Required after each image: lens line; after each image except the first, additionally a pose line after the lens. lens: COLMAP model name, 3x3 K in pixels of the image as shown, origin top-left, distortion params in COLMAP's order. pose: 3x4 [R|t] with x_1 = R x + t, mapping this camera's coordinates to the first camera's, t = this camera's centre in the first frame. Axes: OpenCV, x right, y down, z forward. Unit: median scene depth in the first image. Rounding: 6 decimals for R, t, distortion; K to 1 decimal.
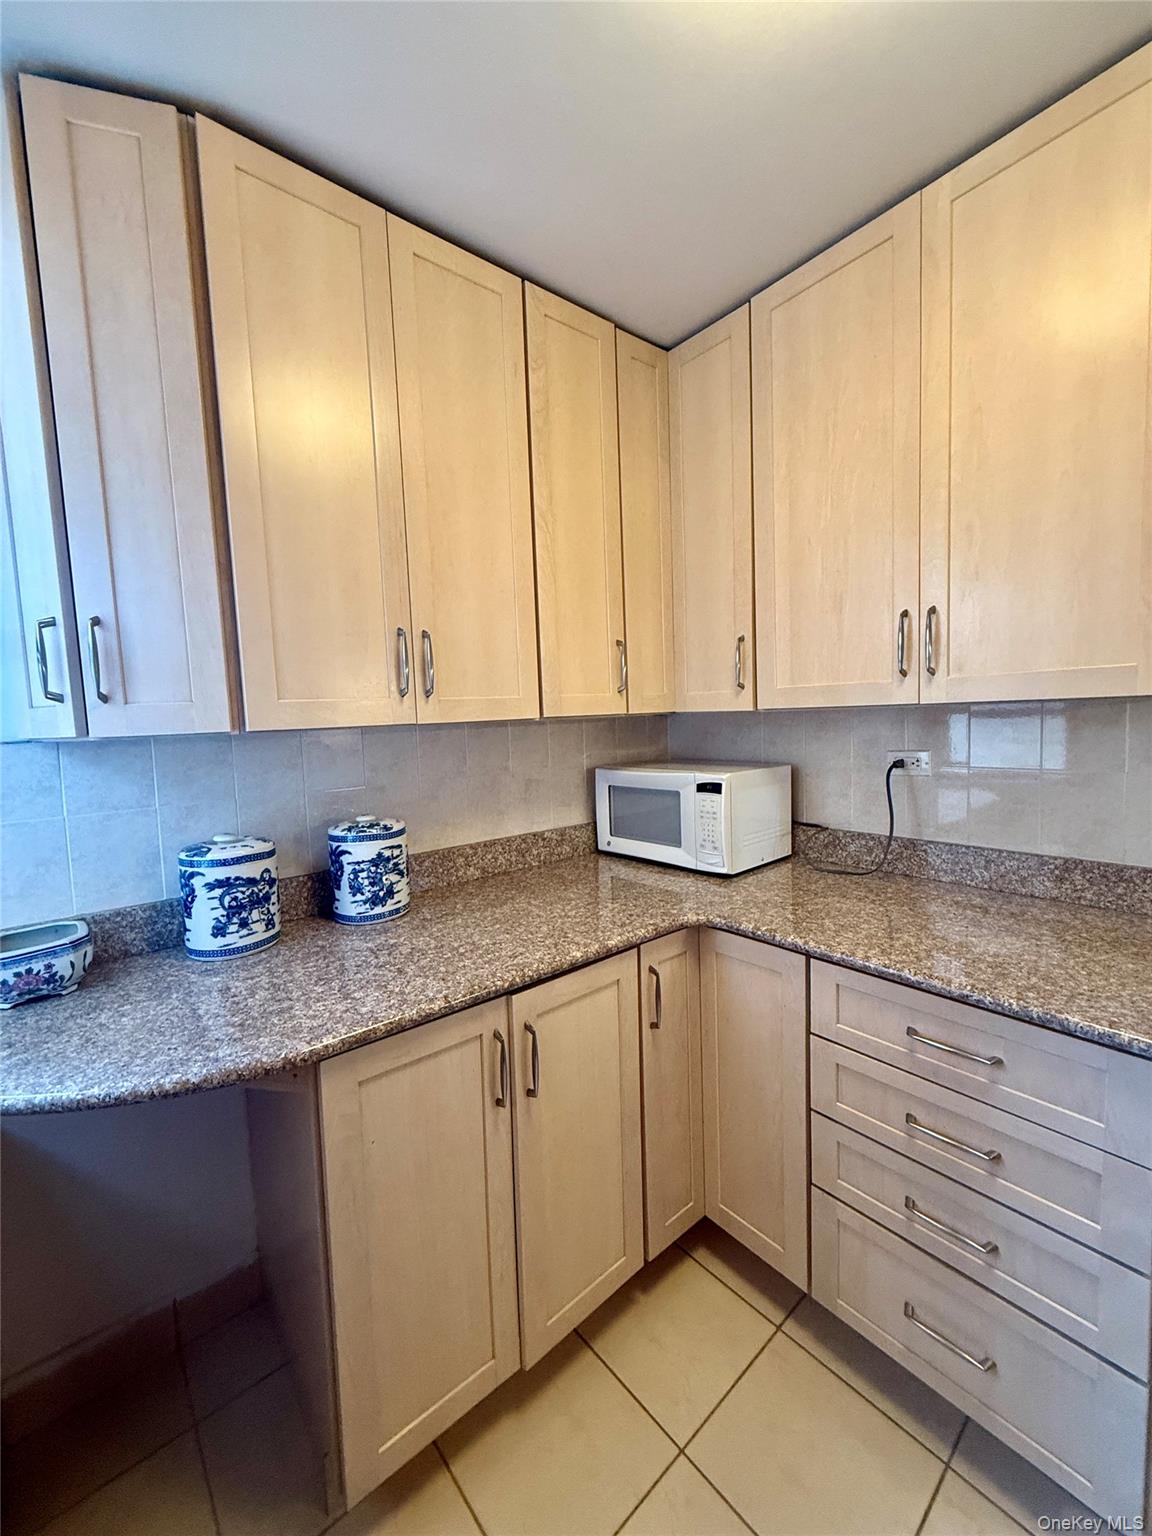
lens RADIAL K [[621.9, 0, 563.8], [0, 621.9, 764.1], [0, 0, 1]] dist [0.000101, 0.000177]
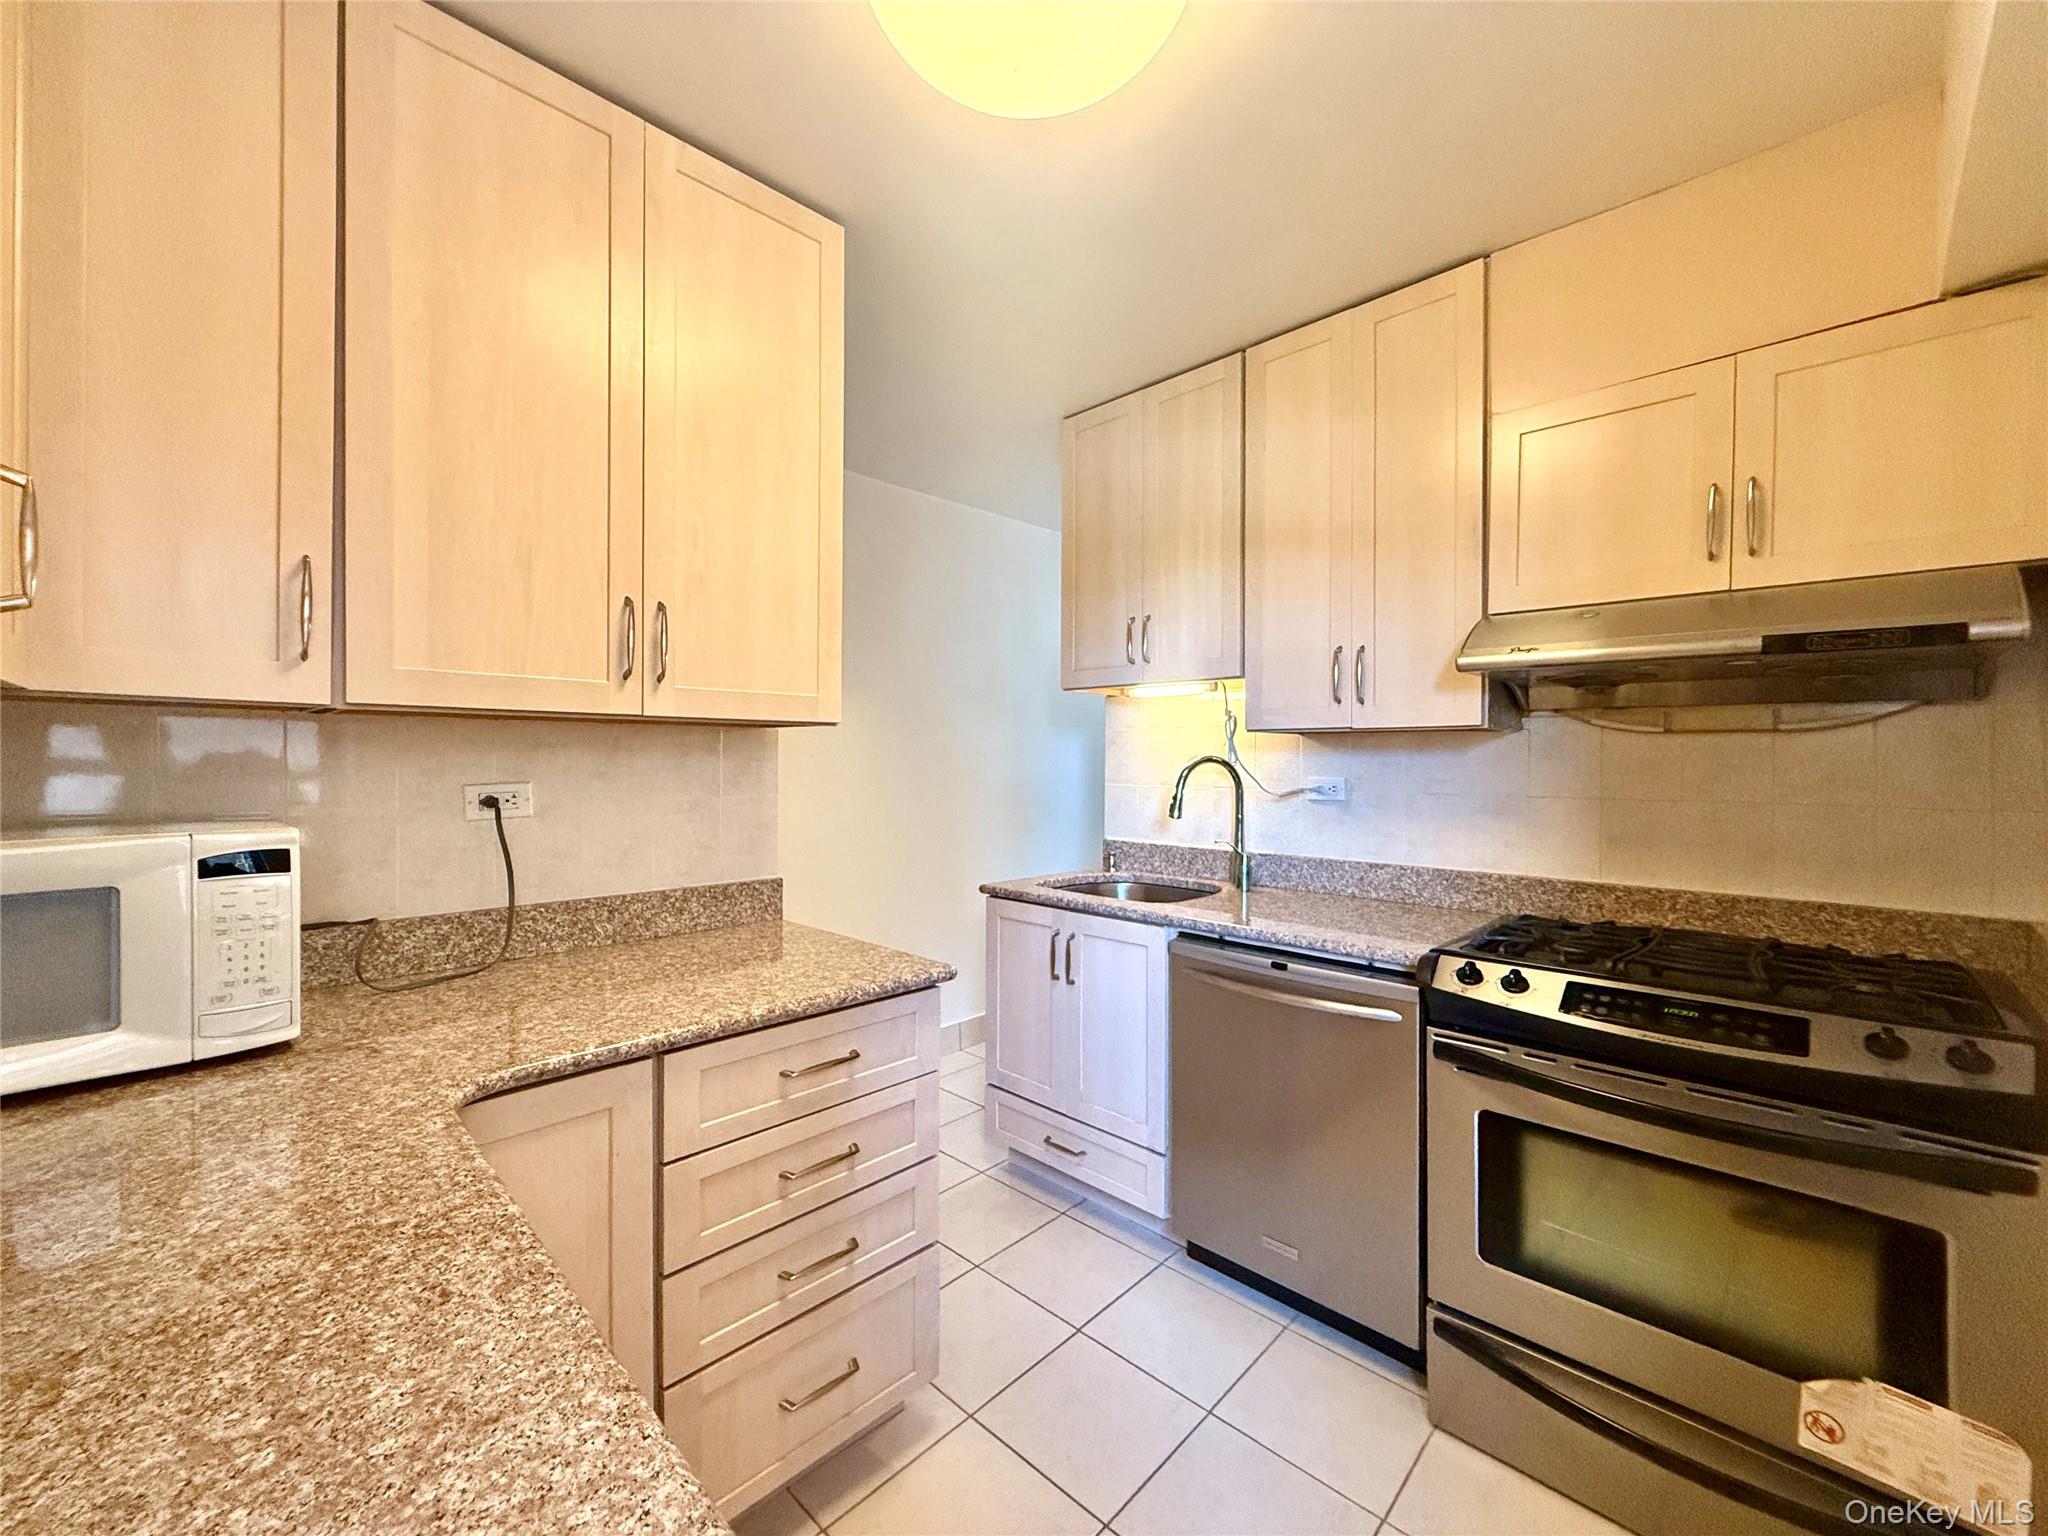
lens RADIAL K [[829.3, 0, 1035.3], [0, 829.3, 769.3], [0, 0, 1]] dist [0.000101, 0.000177]
pose [[-0.136149, 0.026919, 0.990323, -0.525113], [0.079434, 0.996709, -0.016172, 0.029466], [-0.987499, 0.076464, -0.137840, 0.591608]]
